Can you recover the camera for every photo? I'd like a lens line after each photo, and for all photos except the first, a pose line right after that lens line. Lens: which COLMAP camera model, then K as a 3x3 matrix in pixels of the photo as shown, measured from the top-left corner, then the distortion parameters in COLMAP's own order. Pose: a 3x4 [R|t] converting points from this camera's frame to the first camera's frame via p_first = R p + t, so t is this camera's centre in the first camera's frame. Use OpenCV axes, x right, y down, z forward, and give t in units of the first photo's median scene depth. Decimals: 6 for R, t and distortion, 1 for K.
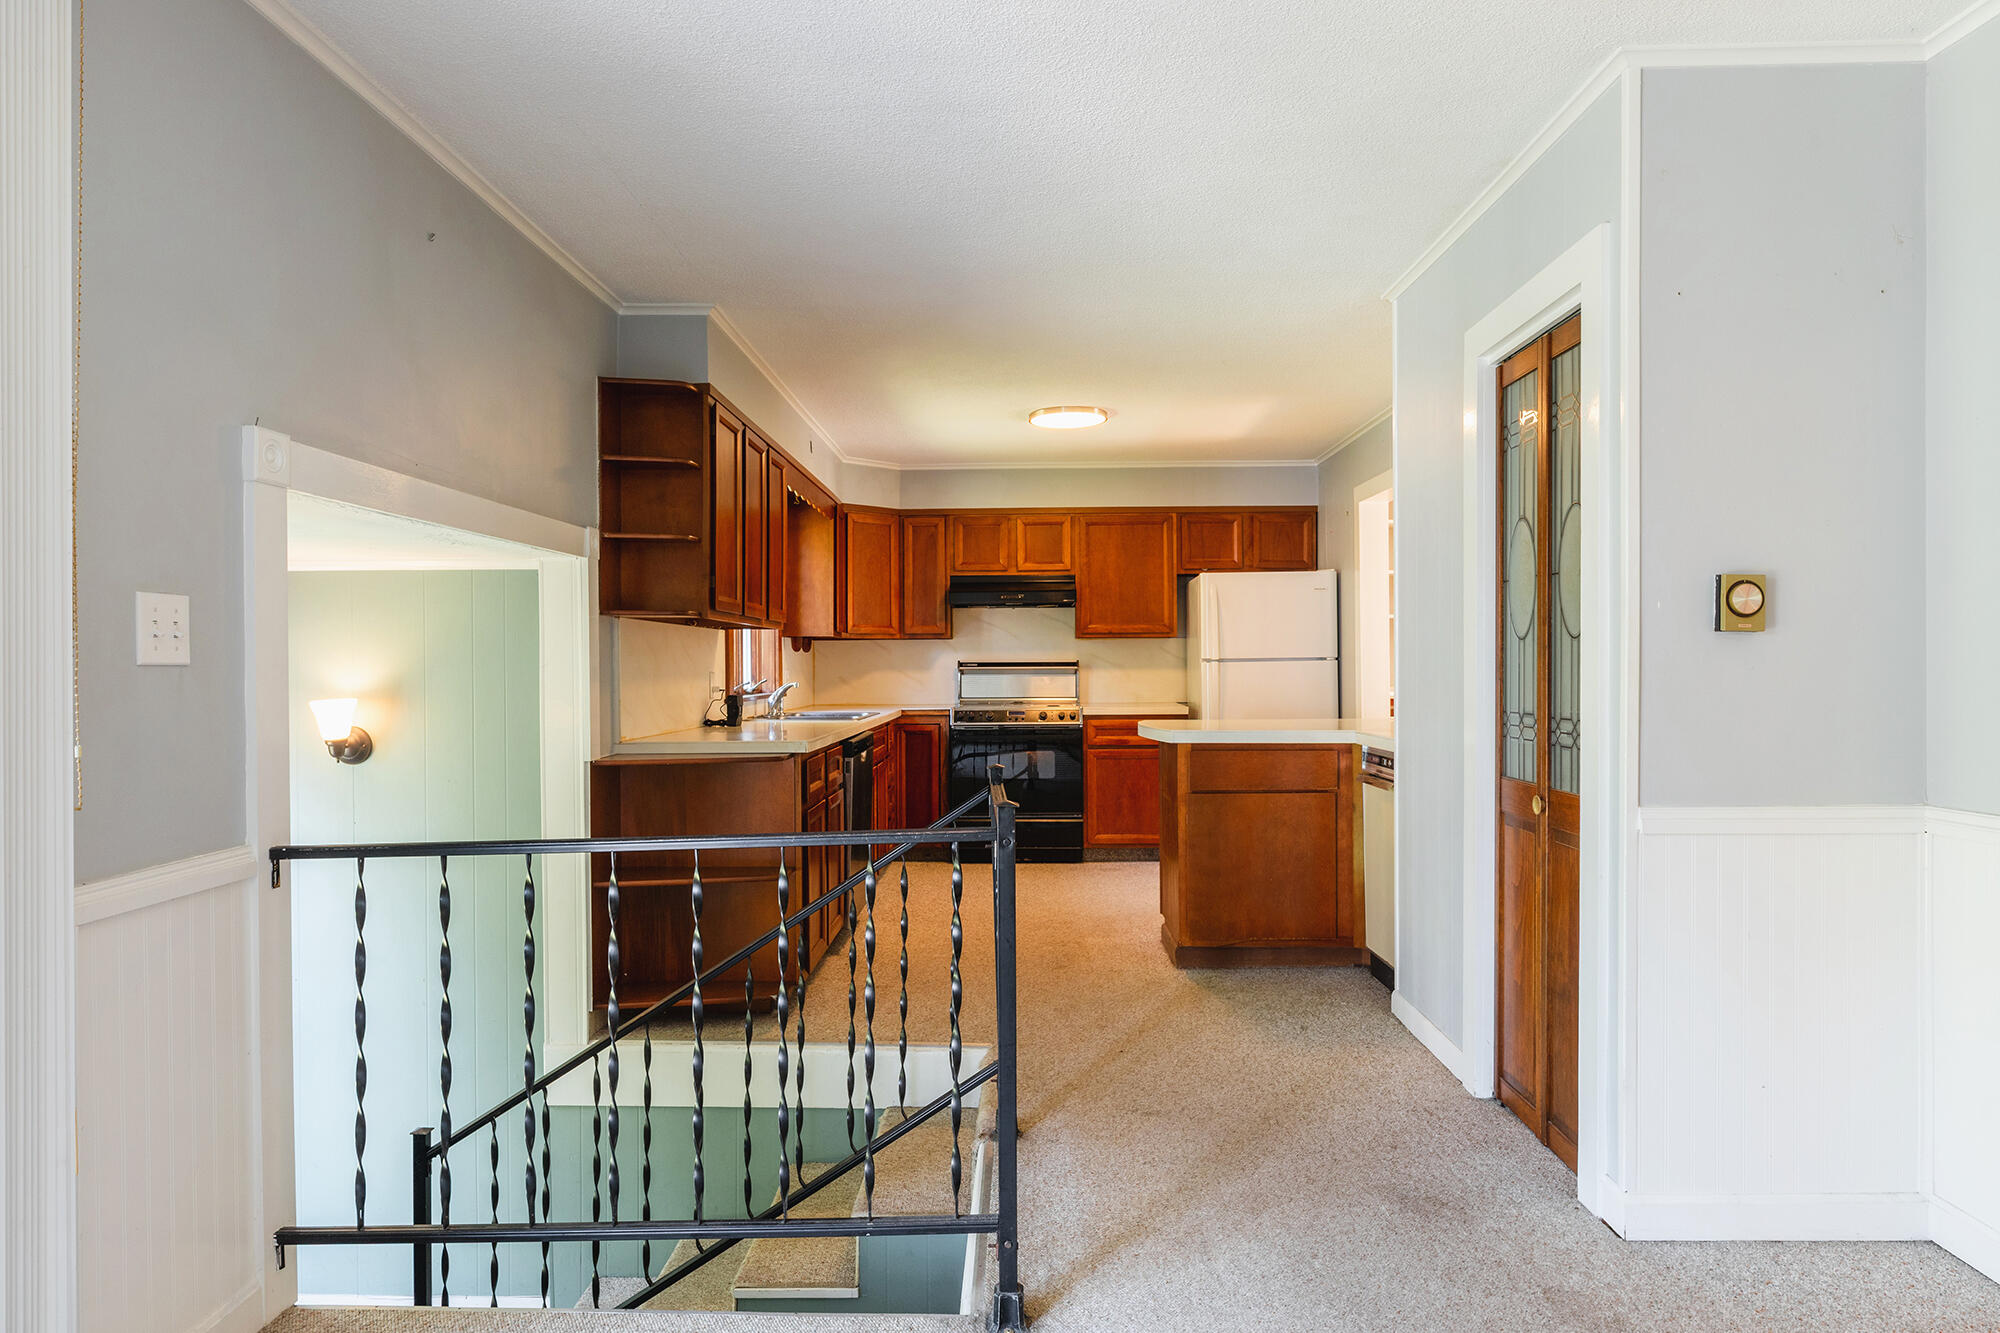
lens RADIAL K [[1197.5, 0, 1004.6], [0, 1197.5, 663.3], [0, 0, 1]] dist [-0.001567, -0.000256]
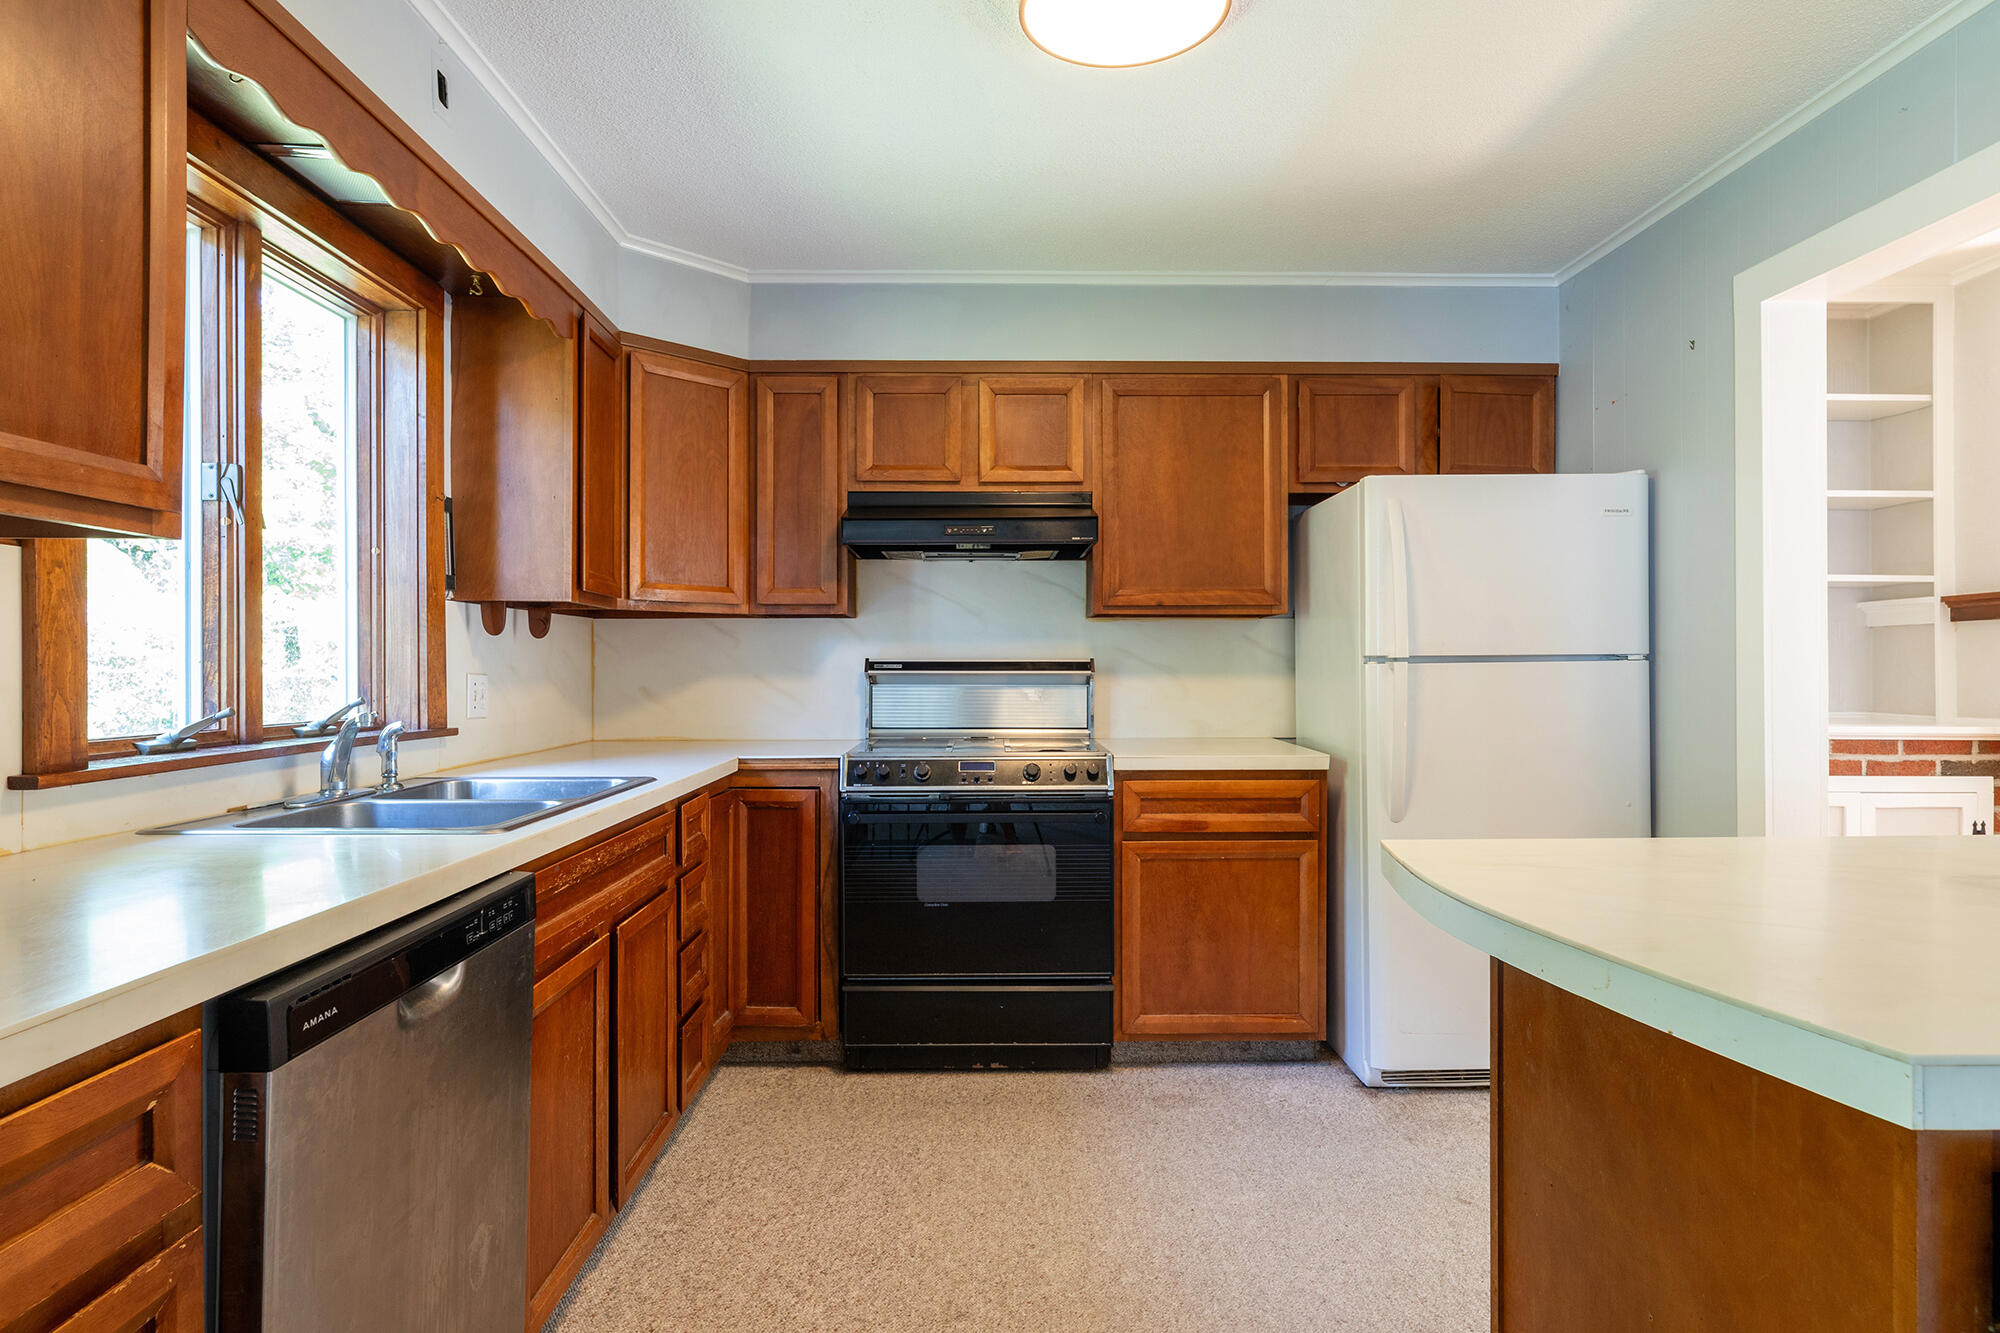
lens RADIAL K [[1121.4, 0, 1002.5], [0, 1121.4, 660.6], [0, 0, 1]] dist [-0.002369, -0.000245]
pose [[0.999263, 0.005624, 0.037973, 0.002620], [-0.005384, 0.999965, -0.006415, 0.001678], [-0.038008, 0.006206, 0.999258, 0.522575]]
